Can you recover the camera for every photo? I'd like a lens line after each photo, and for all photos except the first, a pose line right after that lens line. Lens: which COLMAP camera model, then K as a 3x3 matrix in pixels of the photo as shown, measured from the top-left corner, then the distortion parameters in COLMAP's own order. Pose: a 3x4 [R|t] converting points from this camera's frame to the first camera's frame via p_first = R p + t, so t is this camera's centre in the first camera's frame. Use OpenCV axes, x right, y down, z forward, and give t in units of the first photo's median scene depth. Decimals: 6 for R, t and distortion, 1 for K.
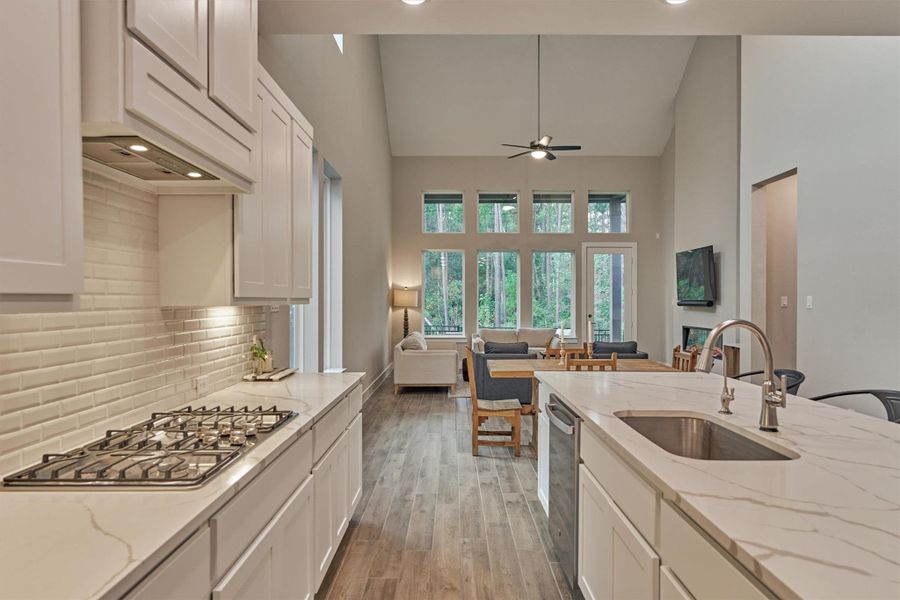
lens RADIAL K [[559.1, 0, 448.9], [0, 559.1, 301.9], [0, 0, 1]] dist [0.002788, -0.000168]
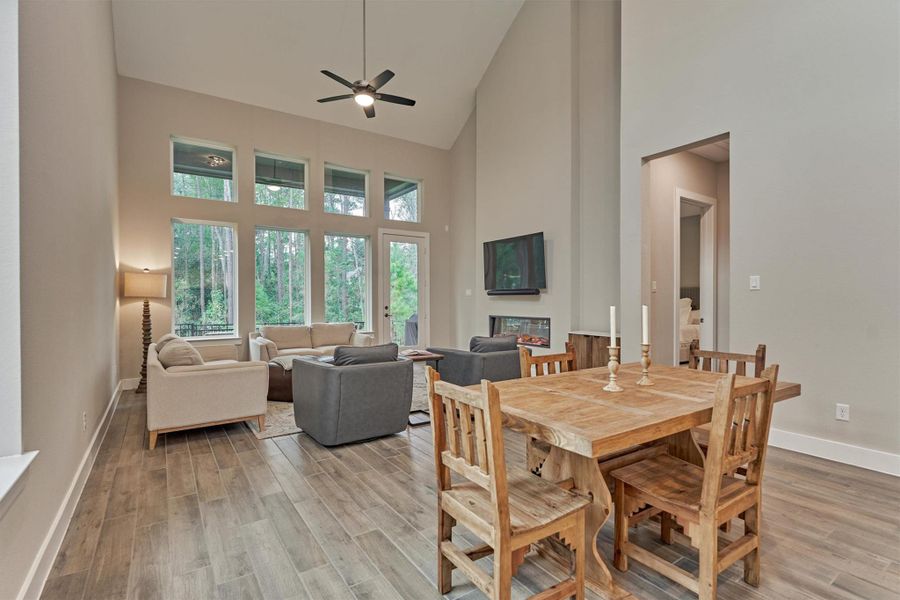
lens RADIAL K [[433.5, 0, 452.6], [0, 433.5, 302.5], [0, 0, 1]] dist [0.003311, -0.000893]
pose [[0.824082, -0.006919, 0.566428, -0.068712], [0.004127, 0.999972, 0.006210, 0.012791], [-0.566455, -0.002779, 0.824088, 0.351755]]
